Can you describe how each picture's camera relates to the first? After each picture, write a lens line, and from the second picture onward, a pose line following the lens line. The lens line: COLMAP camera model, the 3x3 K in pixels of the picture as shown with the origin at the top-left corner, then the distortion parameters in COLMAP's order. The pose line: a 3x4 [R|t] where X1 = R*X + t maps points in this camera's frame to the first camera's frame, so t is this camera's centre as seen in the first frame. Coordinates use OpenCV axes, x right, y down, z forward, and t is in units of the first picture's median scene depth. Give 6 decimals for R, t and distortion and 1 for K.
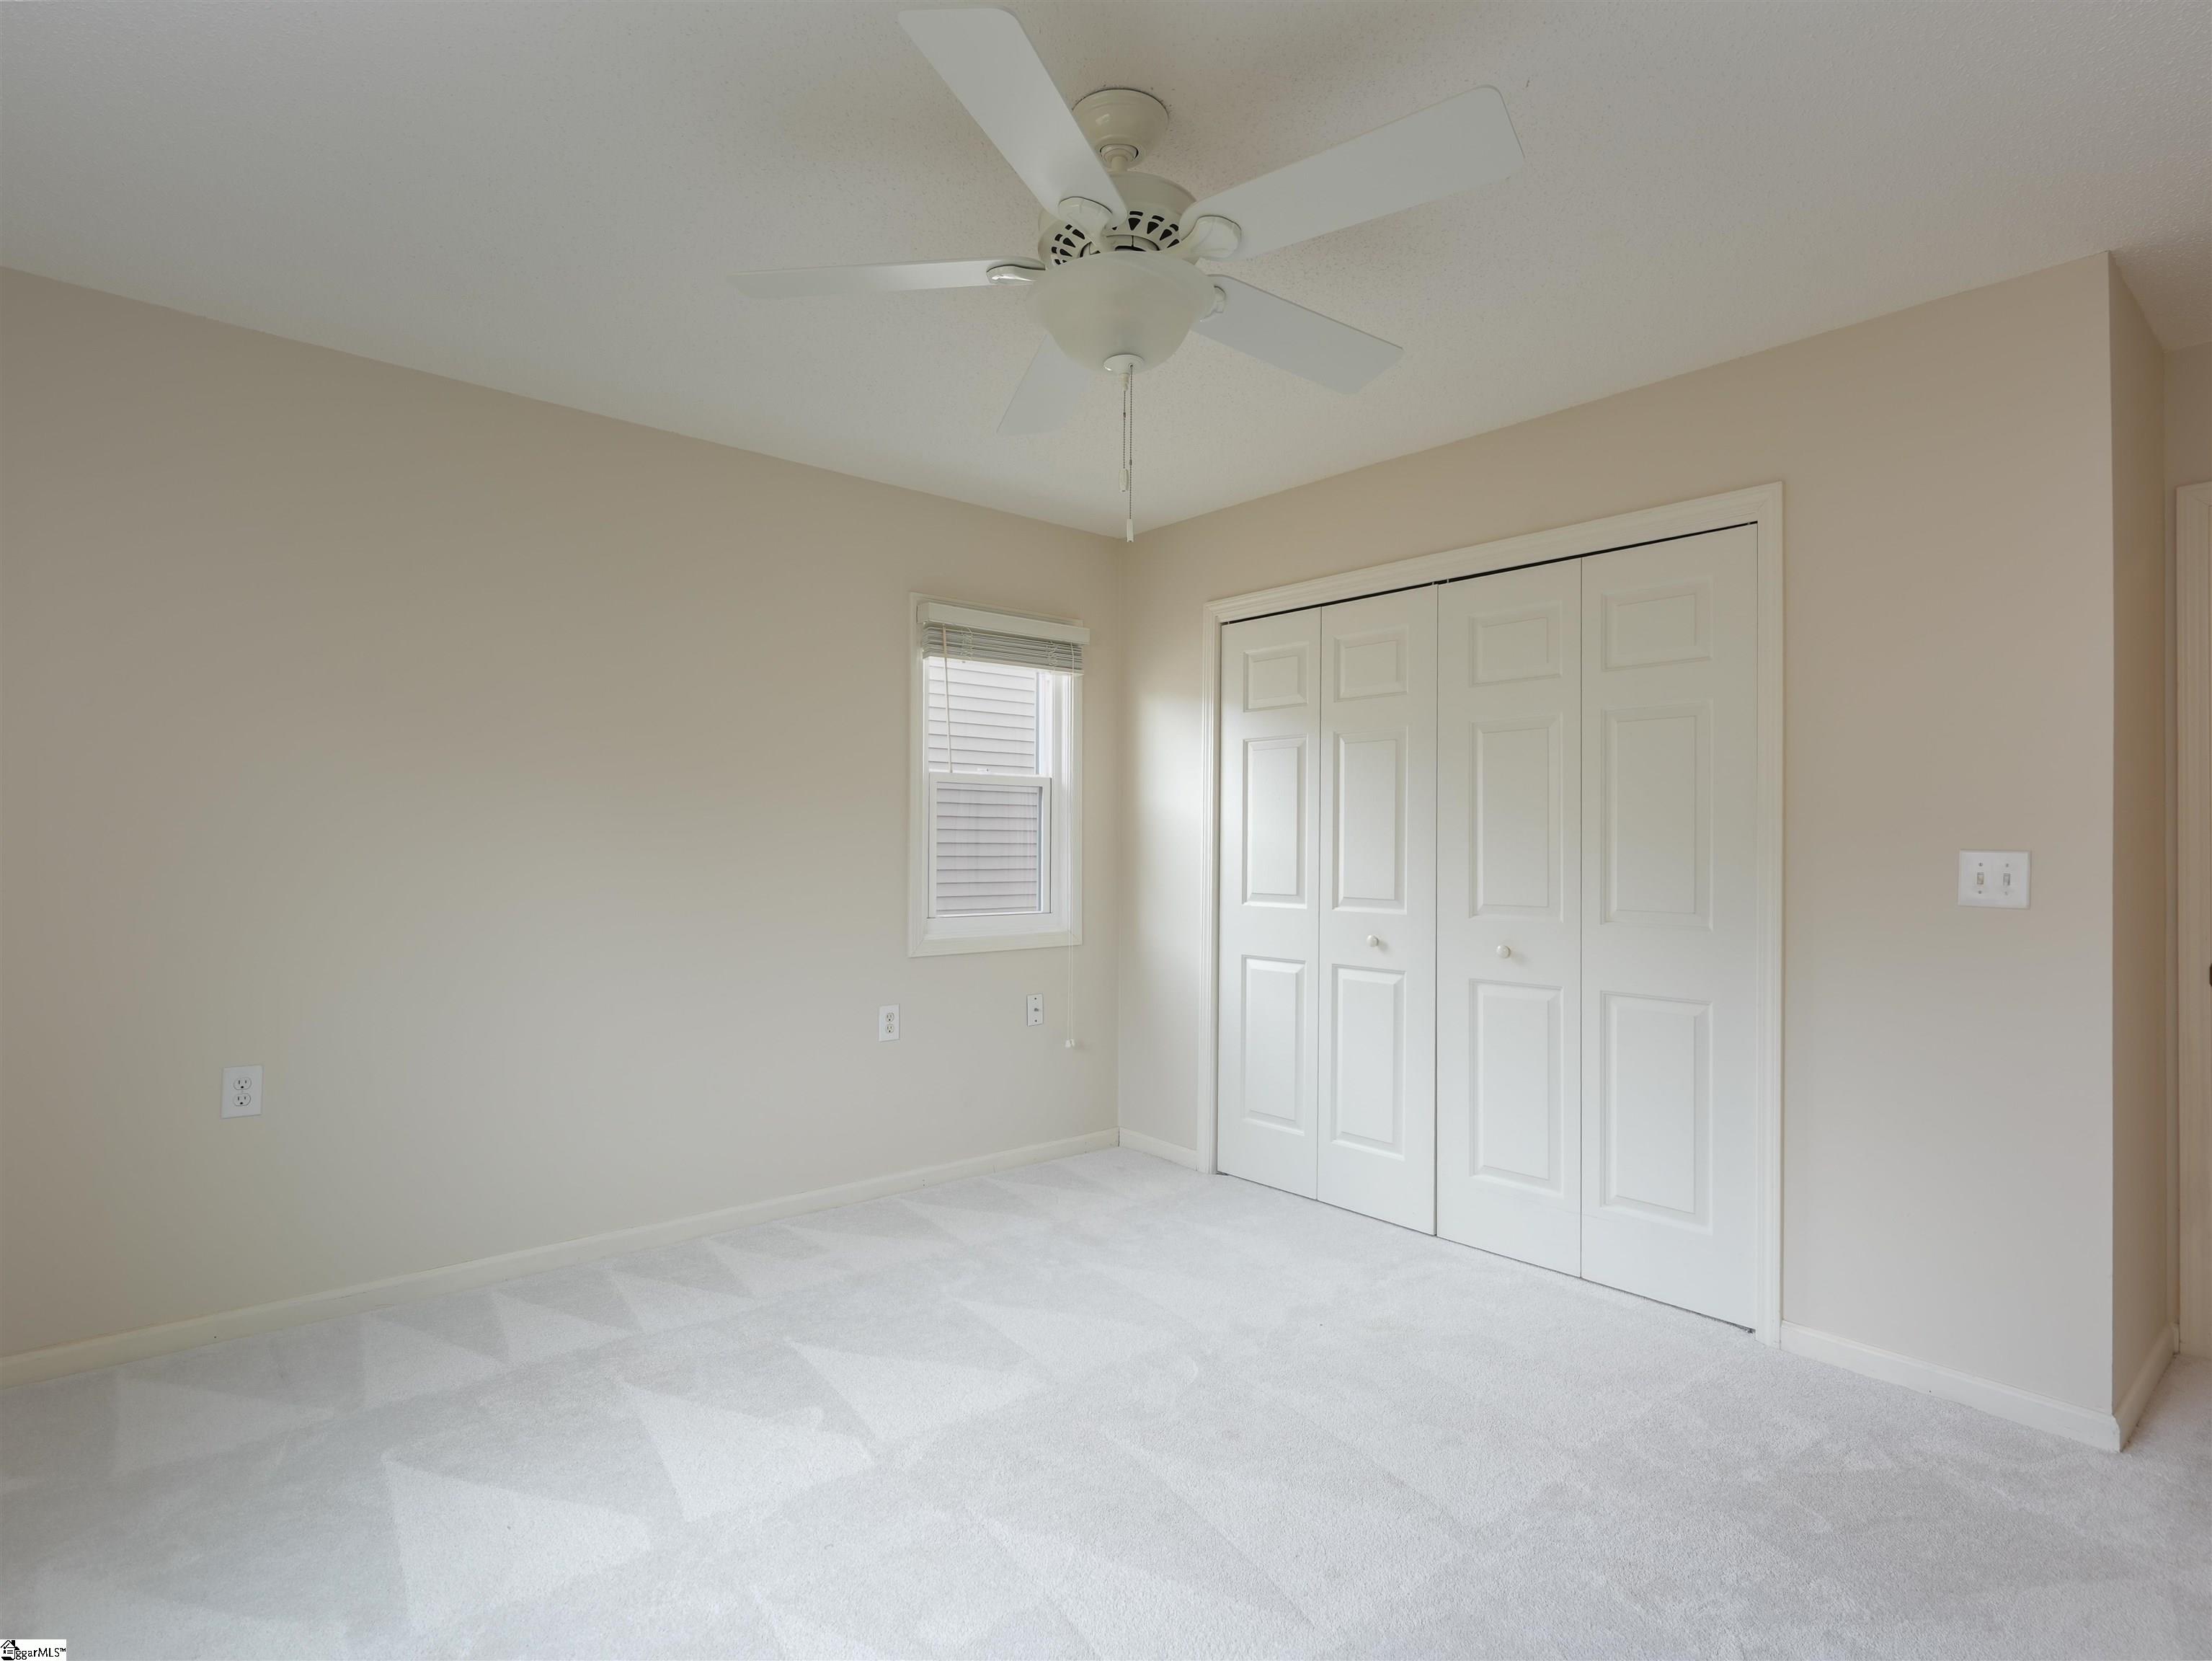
lens RADIAL K [[1166.5, 0, 1102.6], [0, 1166.5, 834.0], [0, 0, 1]] dist [-0.001943, -0.000319]
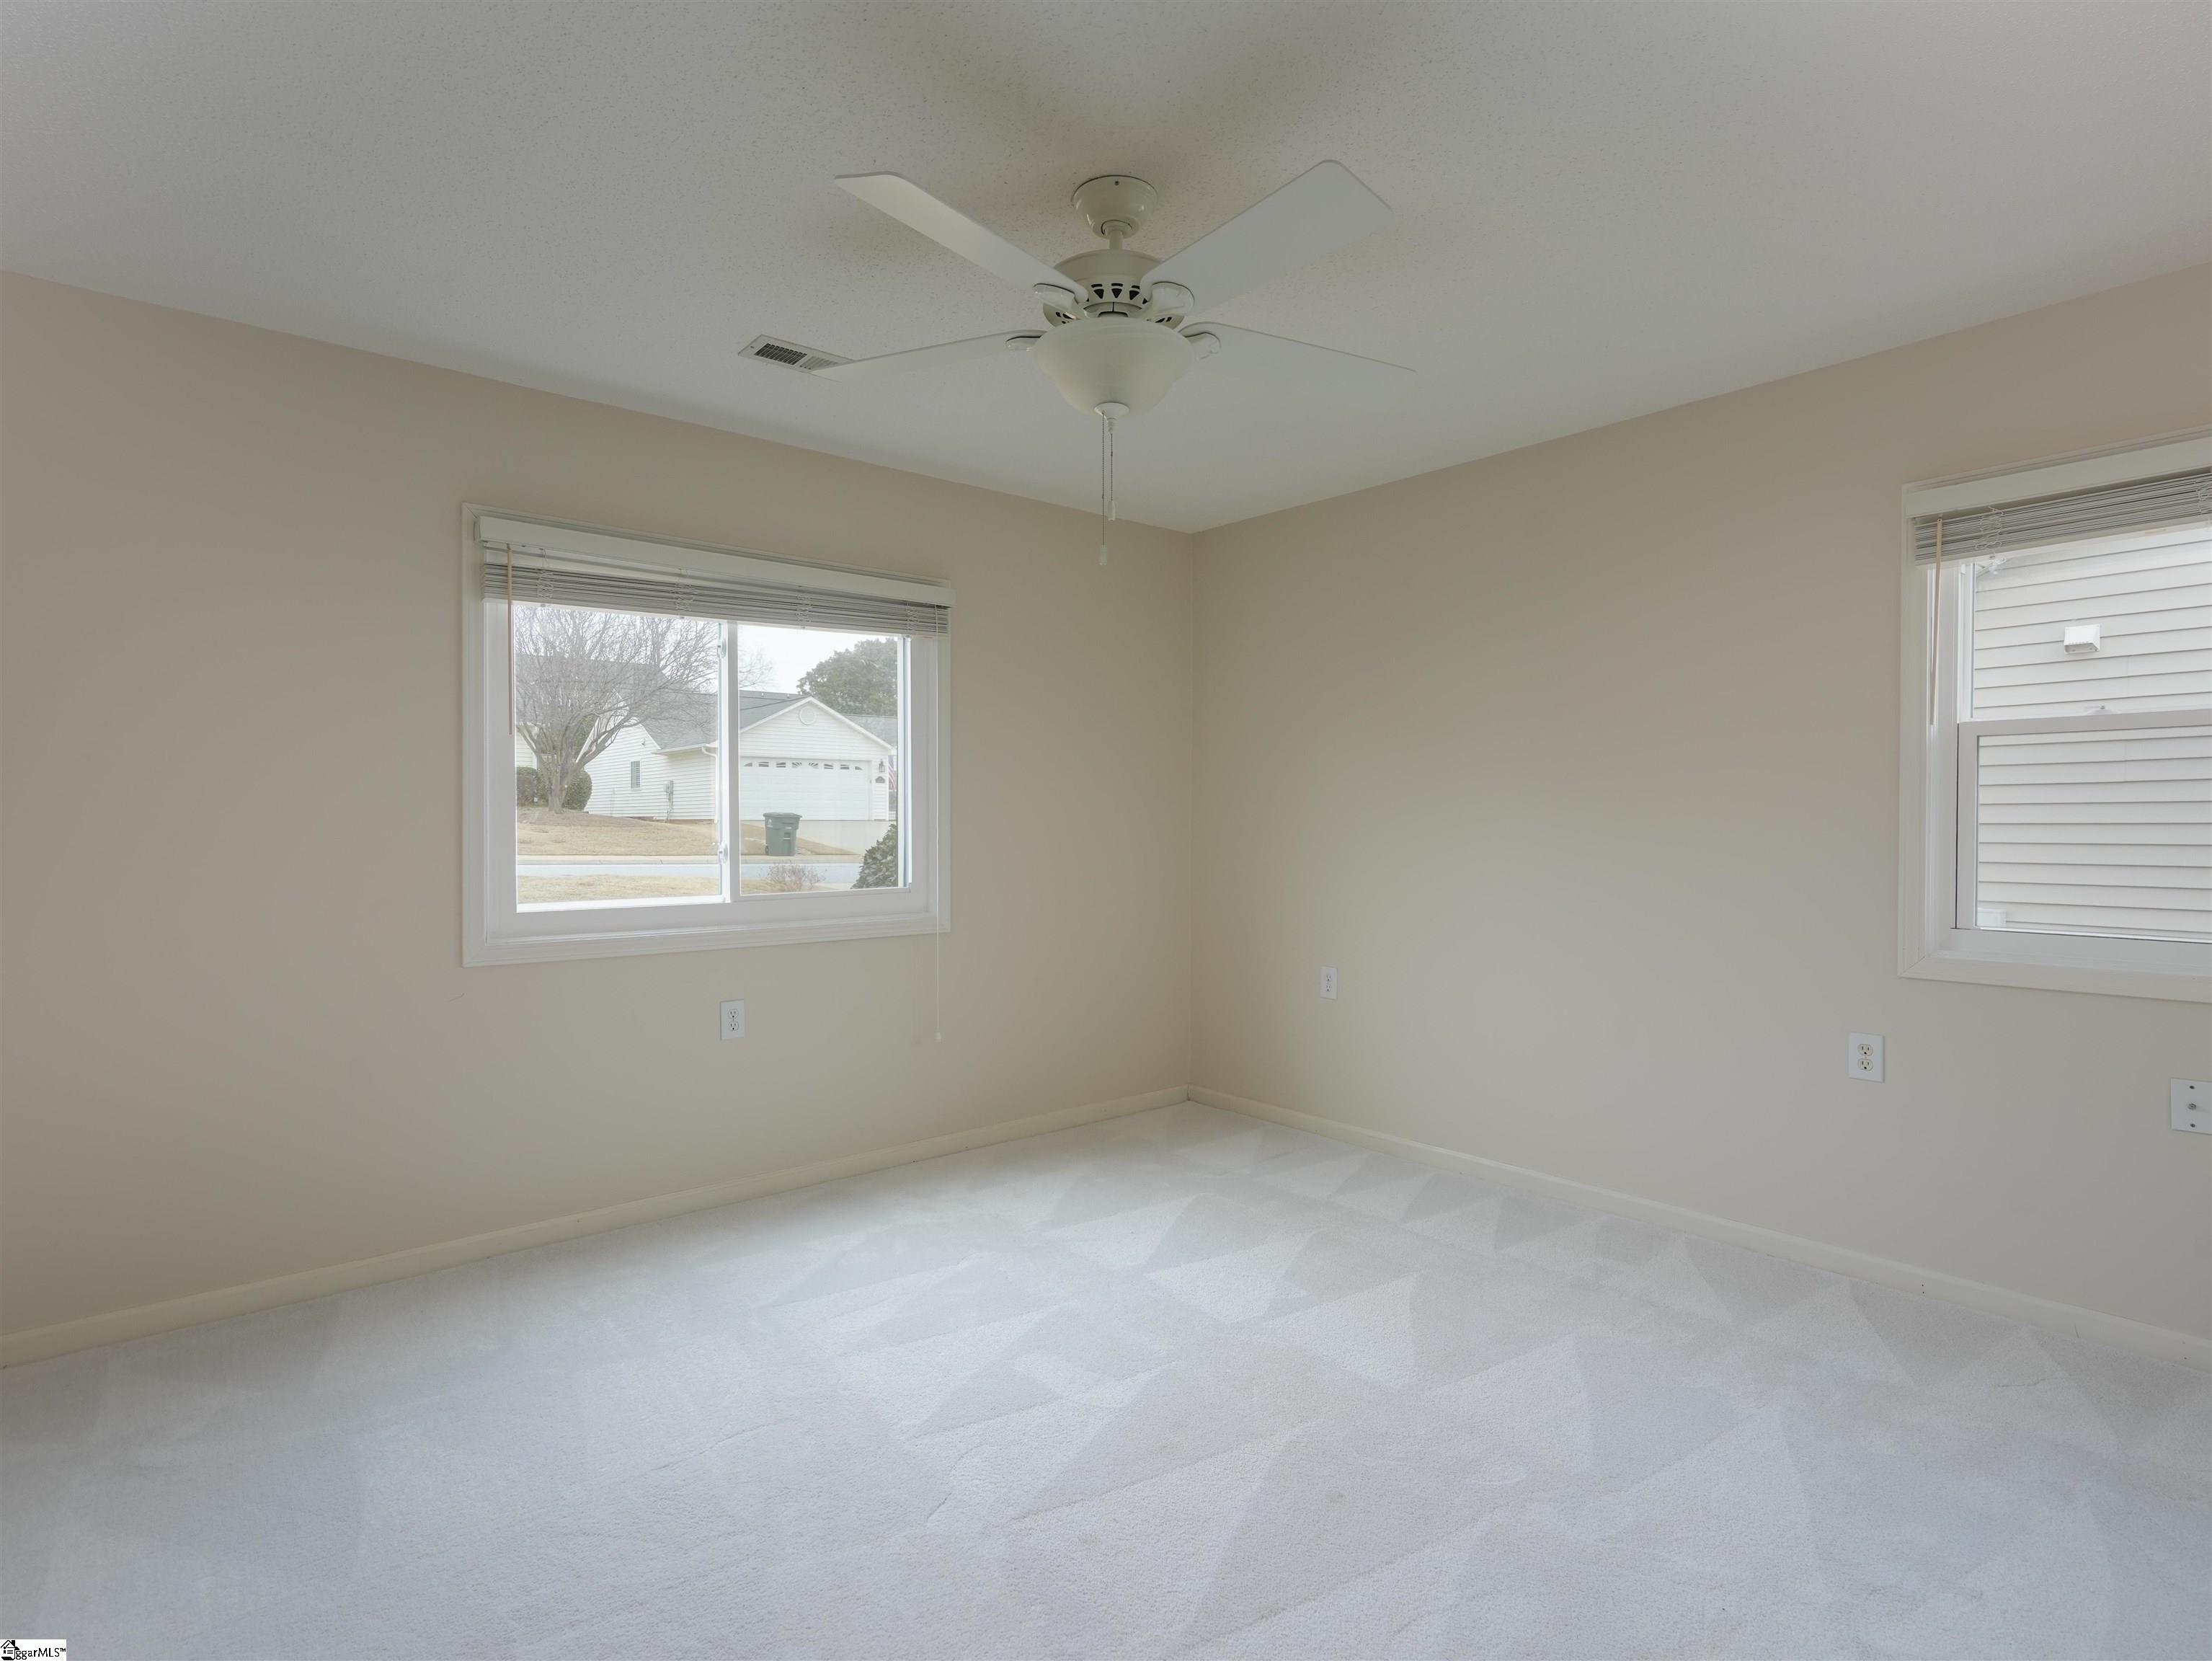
lens RADIAL K [[1166.5, 0, 1103.0], [0, 1166.5, 834.2], [0, 0, 1]] dist [-0.001943, -0.000319]
pose [[-0.031334, 0.000885, -0.999509, 0.804321], [0.007182, 0.999974, 0.000660, 0.014452], [0.999483, -0.007157, -0.031340, 0.698075]]
